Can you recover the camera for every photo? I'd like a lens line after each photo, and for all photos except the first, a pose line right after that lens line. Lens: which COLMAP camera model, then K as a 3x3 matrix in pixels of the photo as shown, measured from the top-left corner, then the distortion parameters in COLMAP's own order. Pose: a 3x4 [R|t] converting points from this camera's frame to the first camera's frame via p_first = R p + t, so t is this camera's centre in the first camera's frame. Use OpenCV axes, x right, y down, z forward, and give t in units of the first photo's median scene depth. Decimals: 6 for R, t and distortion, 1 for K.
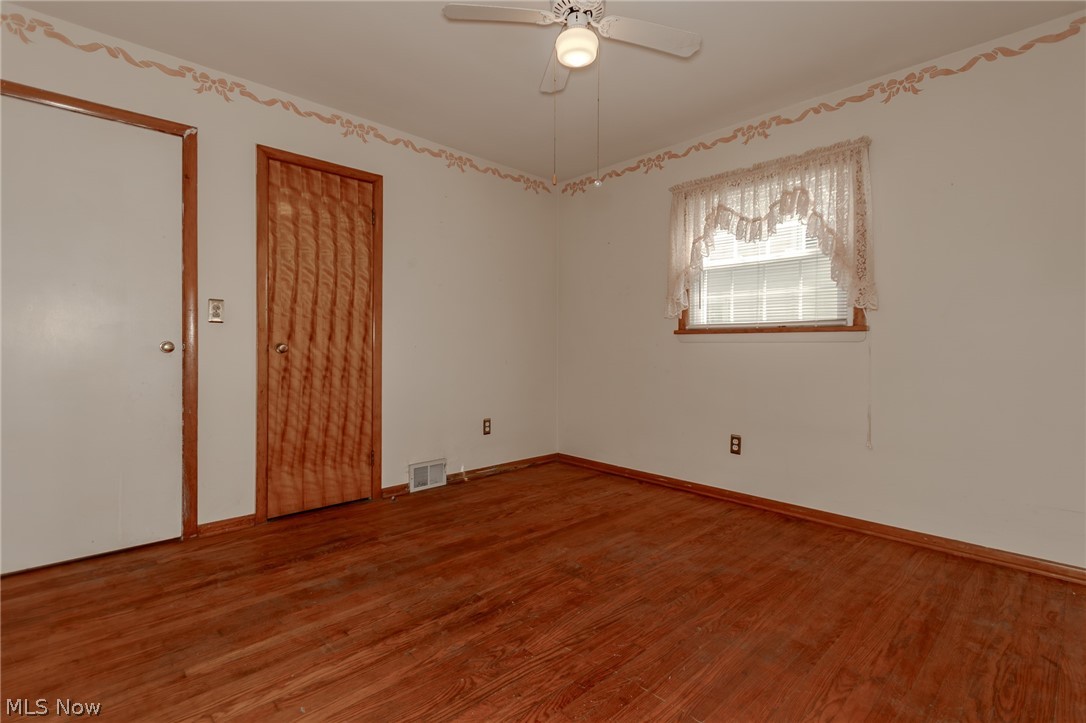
lens RADIAL K [[504.5, 0, 537.0], [0, 504.5, 341.8], [0, 0, 1]] dist [0.009278, -0.004188]
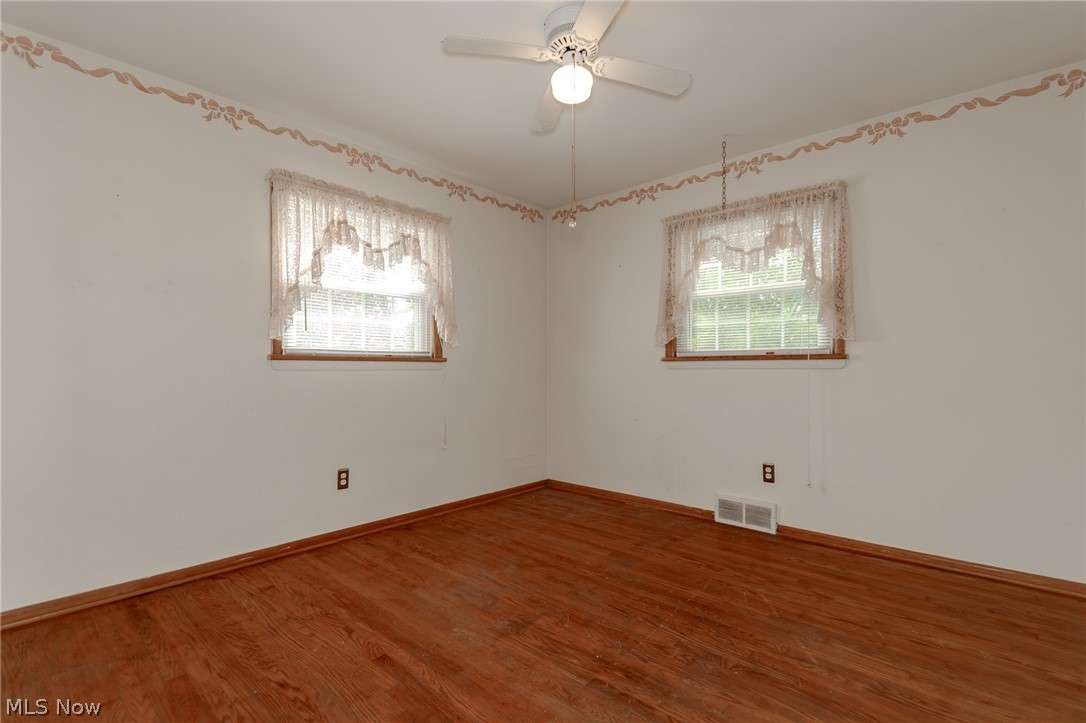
lens RADIAL K [[504.5, 0, 542.6], [0, 504.5, 365.6], [0, 0, 1]] dist [0.009278, -0.004188]
pose [[-0.081404, 0.004640, 0.996670, -0.702881], [-0.006620, 0.999965, -0.005196, -0.006606], [-0.996659, -0.007021, -0.081370, 0.862787]]
